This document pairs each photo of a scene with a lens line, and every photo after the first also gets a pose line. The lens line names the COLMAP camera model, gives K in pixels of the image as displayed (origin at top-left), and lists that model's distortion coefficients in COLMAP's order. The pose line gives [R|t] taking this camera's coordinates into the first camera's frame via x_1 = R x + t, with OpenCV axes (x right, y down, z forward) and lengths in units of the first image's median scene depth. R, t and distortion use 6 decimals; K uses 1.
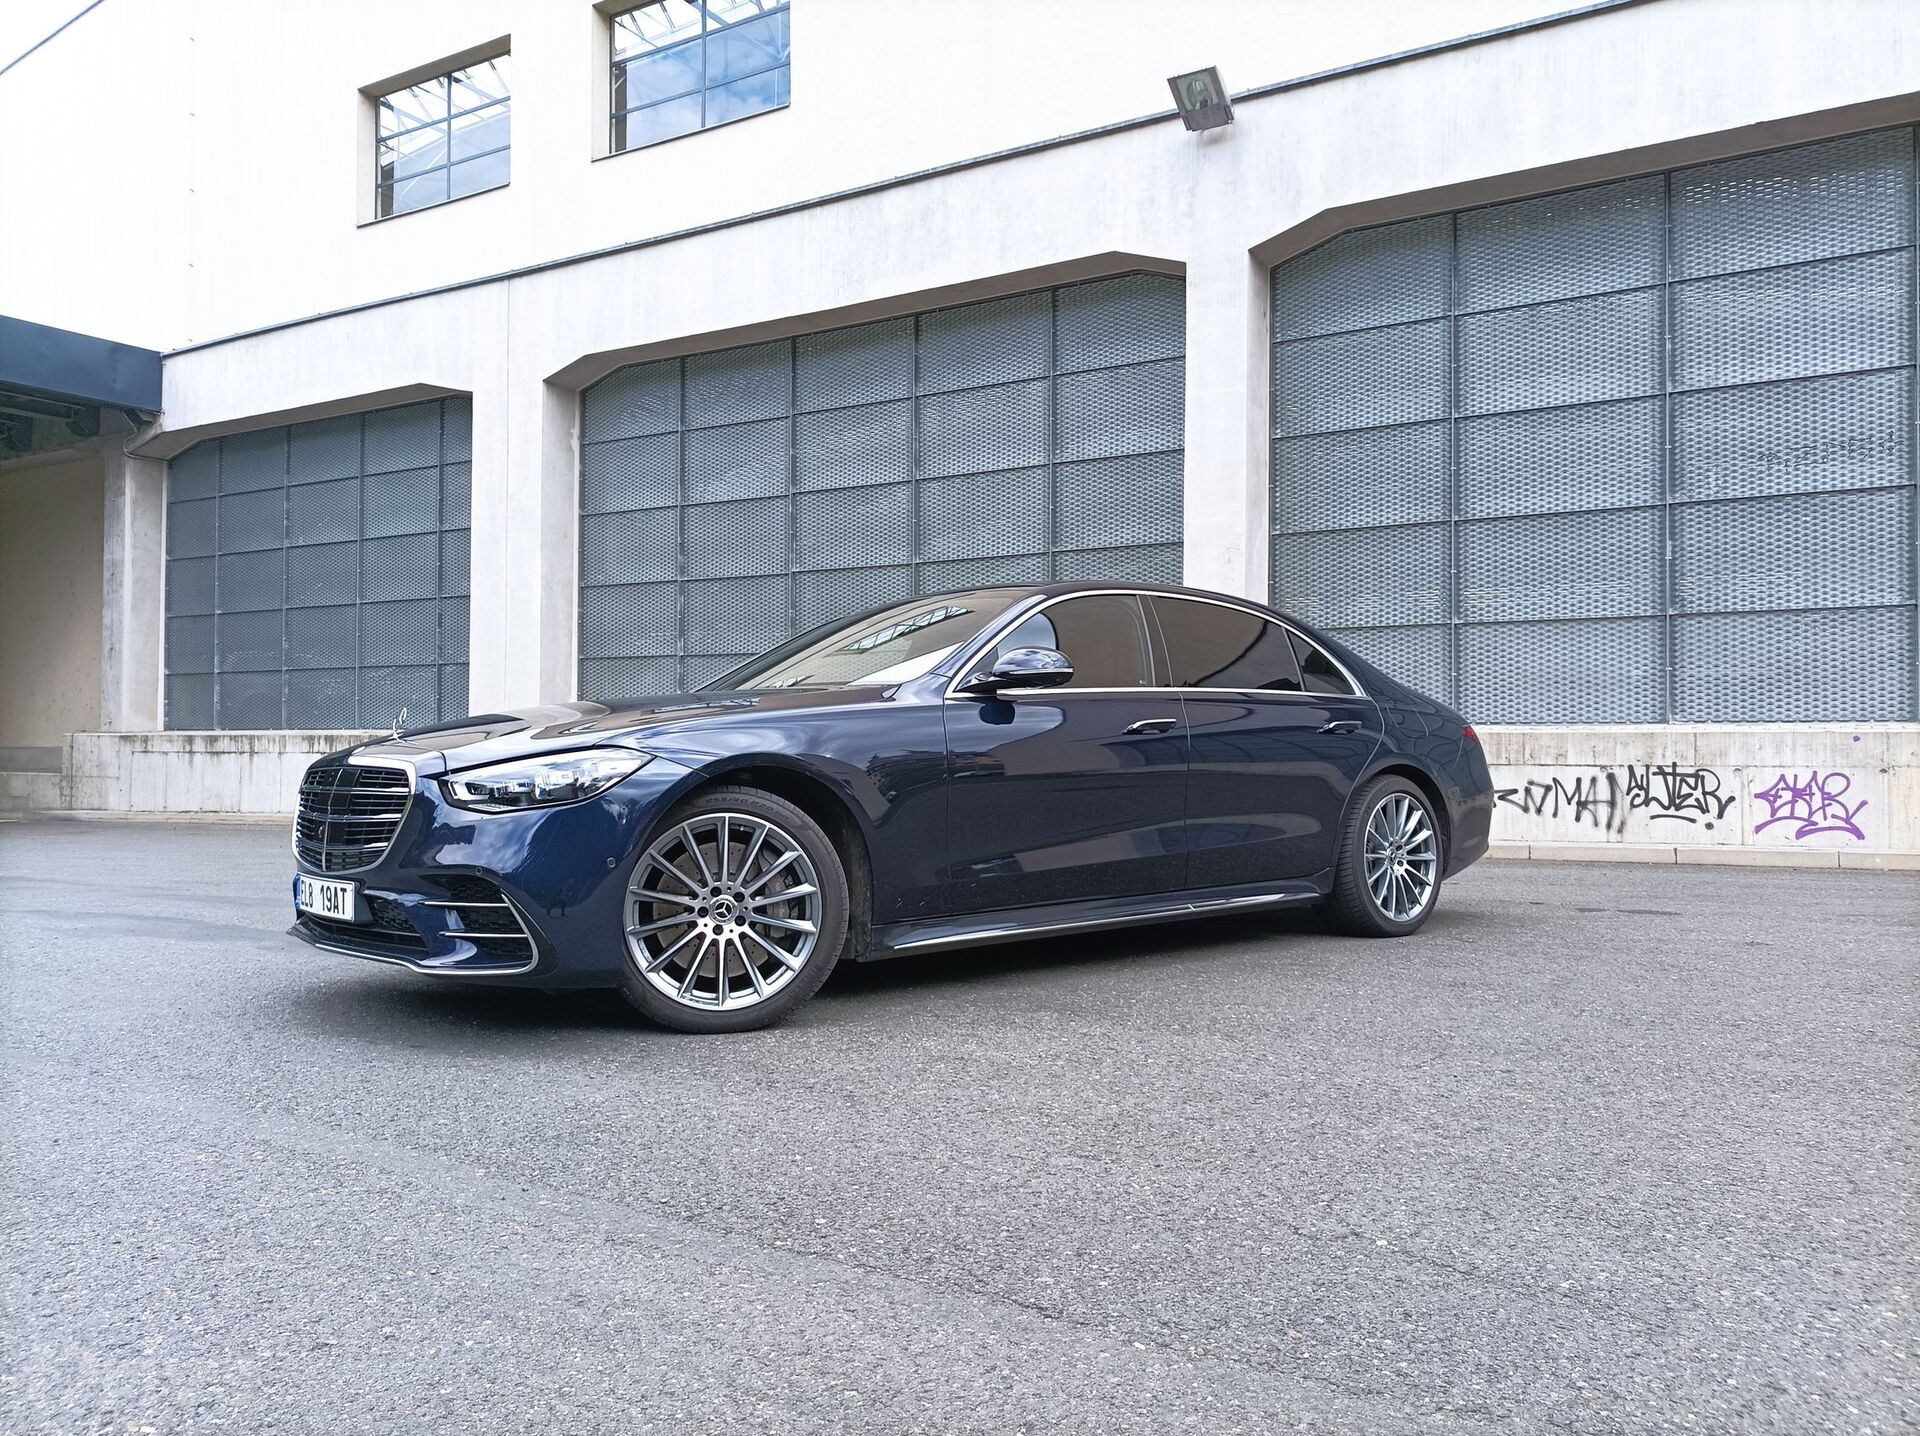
lens RADIAL K [[1367.0, 0, 960.4], [0, 1367.0, 727.2], [0, 0, 1]] dist [0.017207, -0.011810]
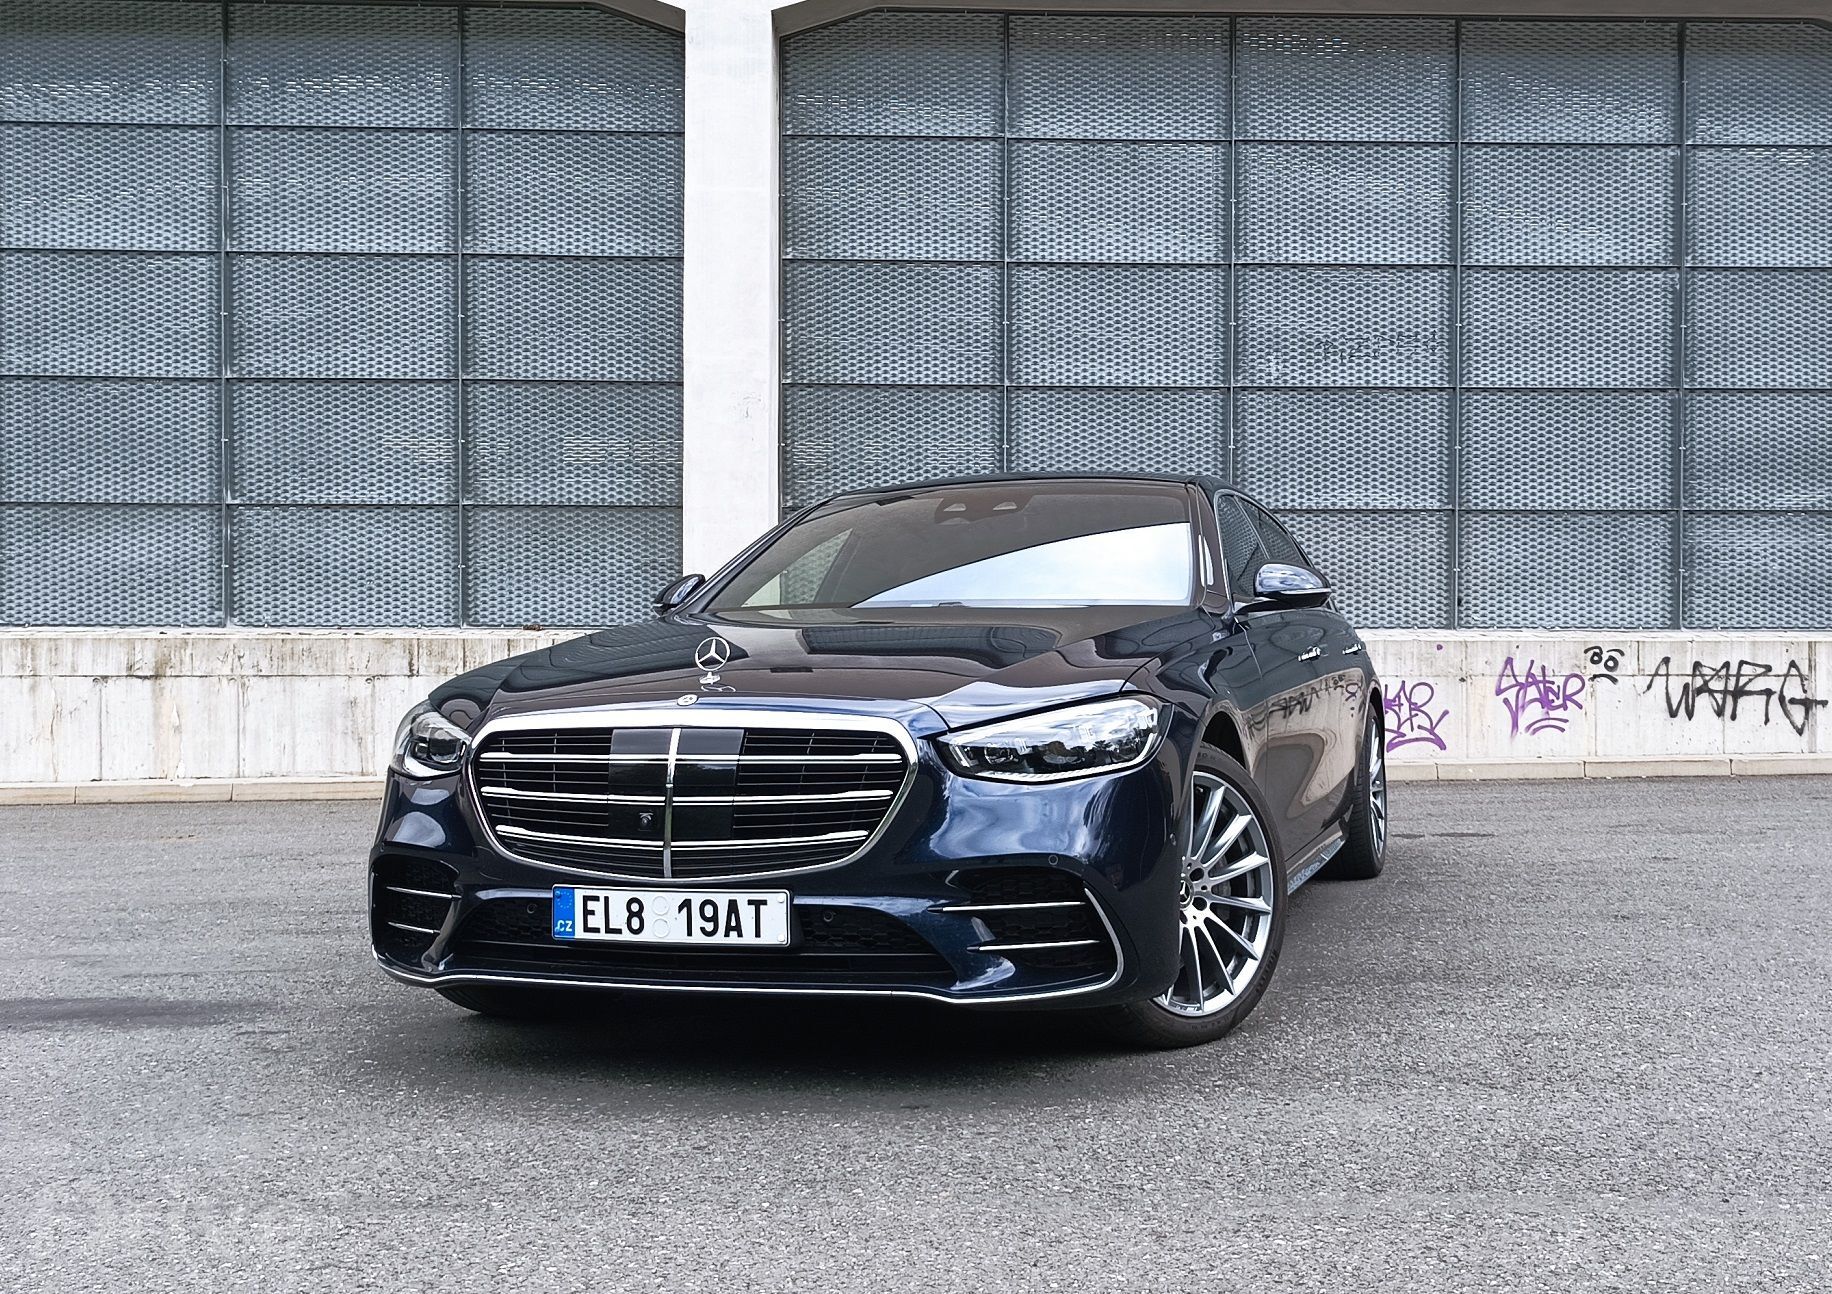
lens RADIAL K [[1888.3, 0, 924.8], [0, 1888.3, 651.6], [0, 0, 1]] dist [0.026348, 0.000000]
pose [[0.843495, -0.004662, 0.537117, -0.338594], [-0.006801, 0.999789, 0.019358, -0.010837], [-0.537094, -0.019981, 0.843286, 0.054537]]
